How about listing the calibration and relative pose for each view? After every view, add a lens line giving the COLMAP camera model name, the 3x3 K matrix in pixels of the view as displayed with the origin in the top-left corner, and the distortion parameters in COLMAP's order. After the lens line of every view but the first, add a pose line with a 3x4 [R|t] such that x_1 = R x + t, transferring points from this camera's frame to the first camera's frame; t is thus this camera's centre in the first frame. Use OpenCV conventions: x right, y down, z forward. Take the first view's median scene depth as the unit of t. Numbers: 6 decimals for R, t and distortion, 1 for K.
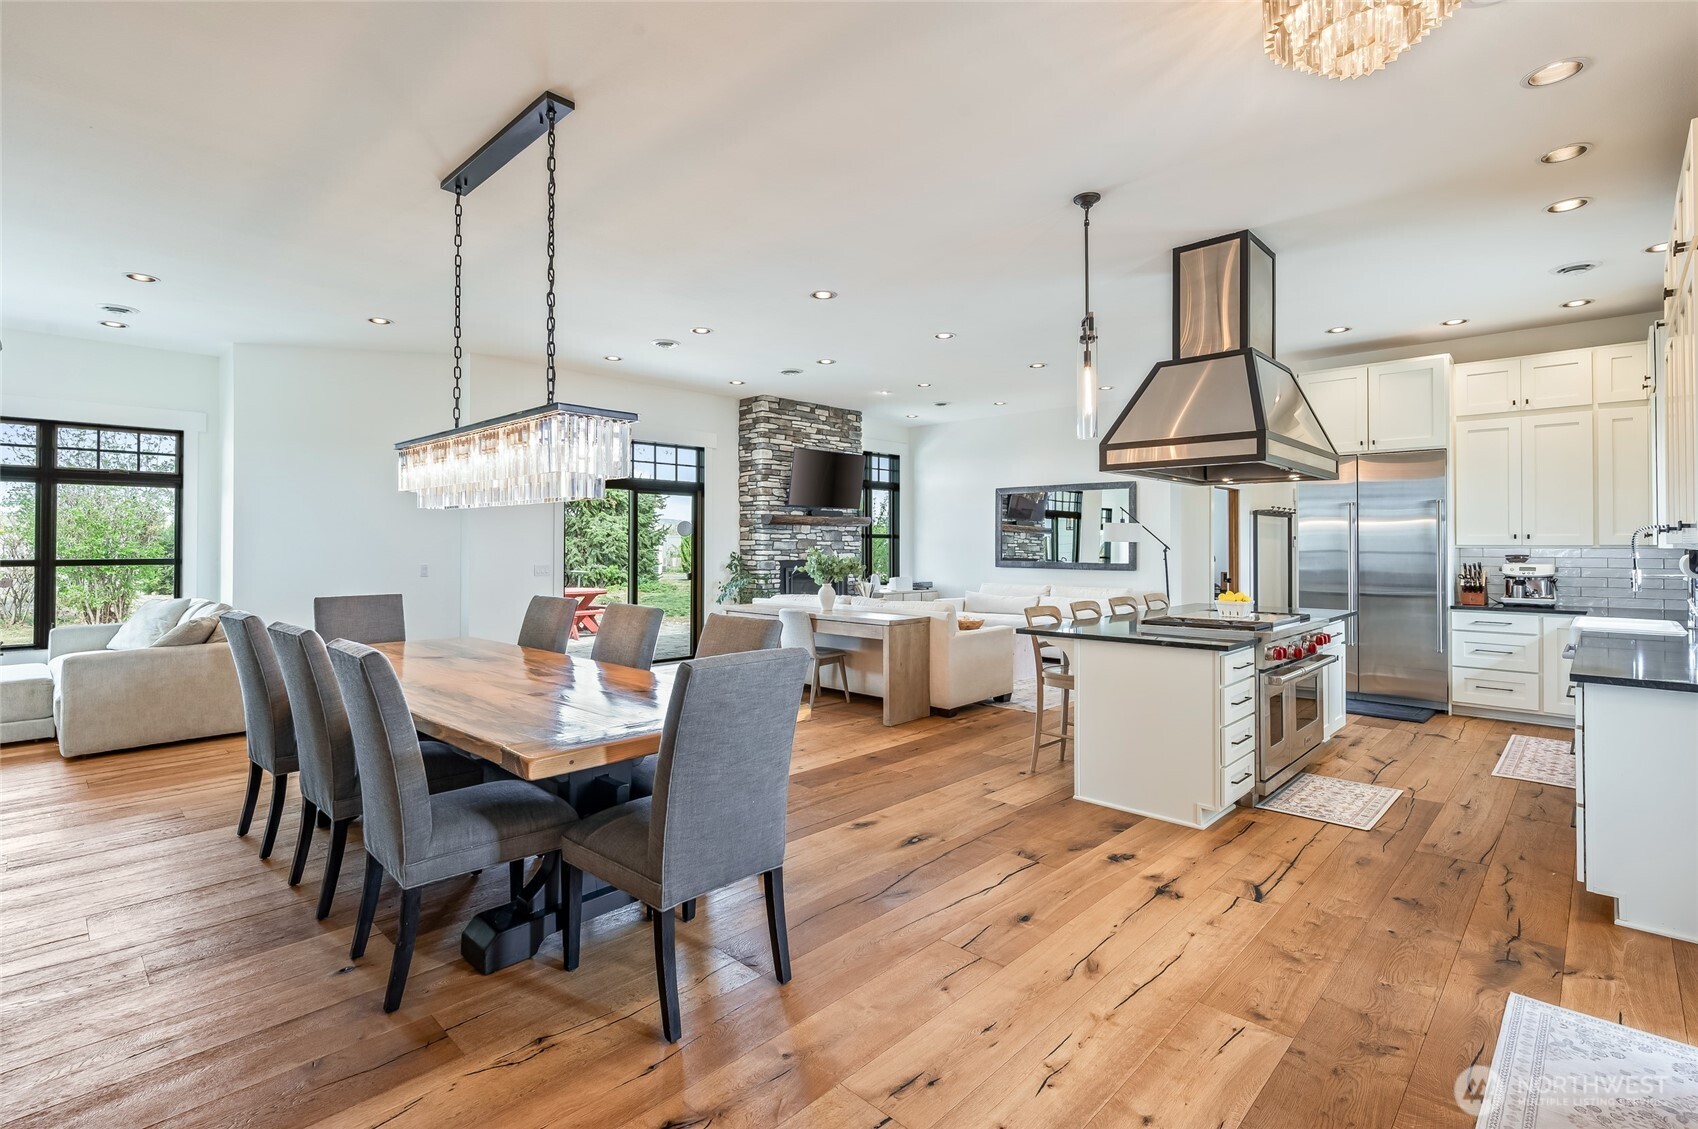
lens RADIAL K [[789.1, 0, 848.9], [0, 789.1, 536.1], [0, 0, 1]] dist [-0.003246, 0.000642]
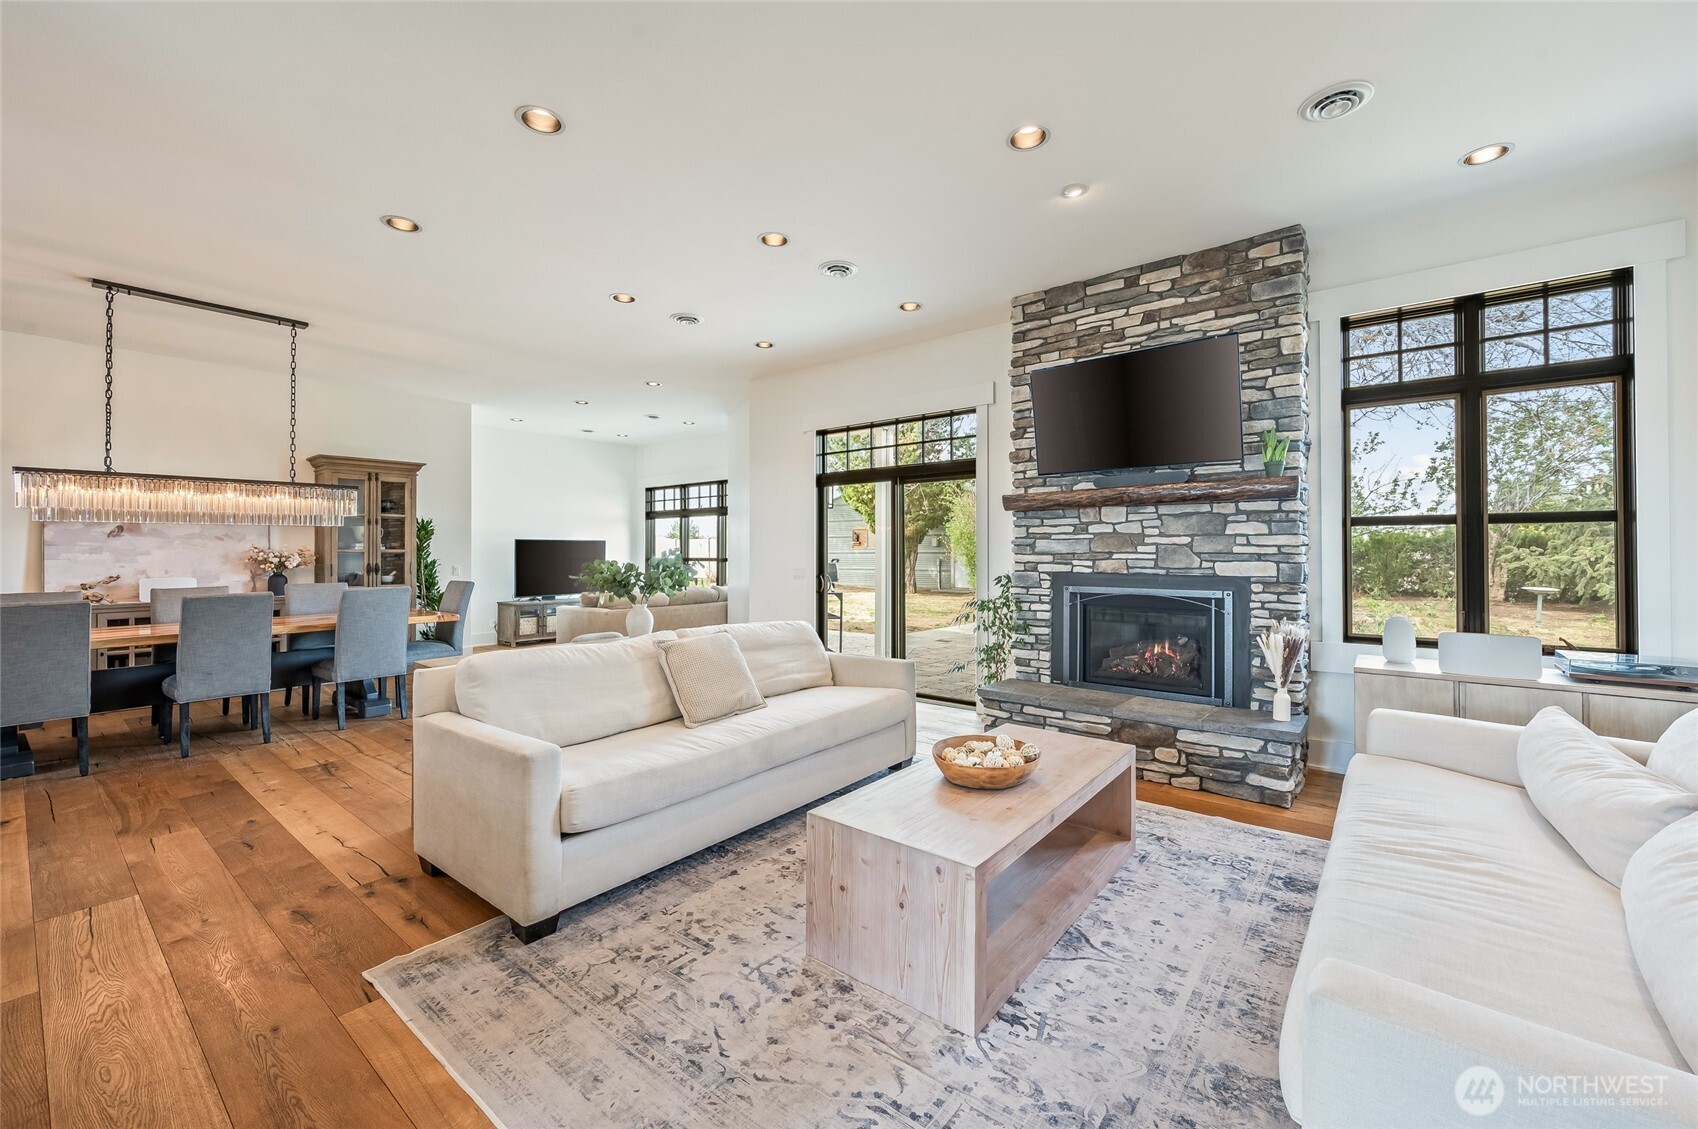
lens RADIAL K [[680.8, 0, 847.5], [0, 680.8, 544.2], [0, 0, 1]] dist [-0.000871, 0.001764]
pose [[0.082064, -0.011633, -0.996559, 0.592649], [0.013642, 0.999851, -0.010548, 0.020805], [0.996534, -0.012730, 0.082210, 1.221164]]
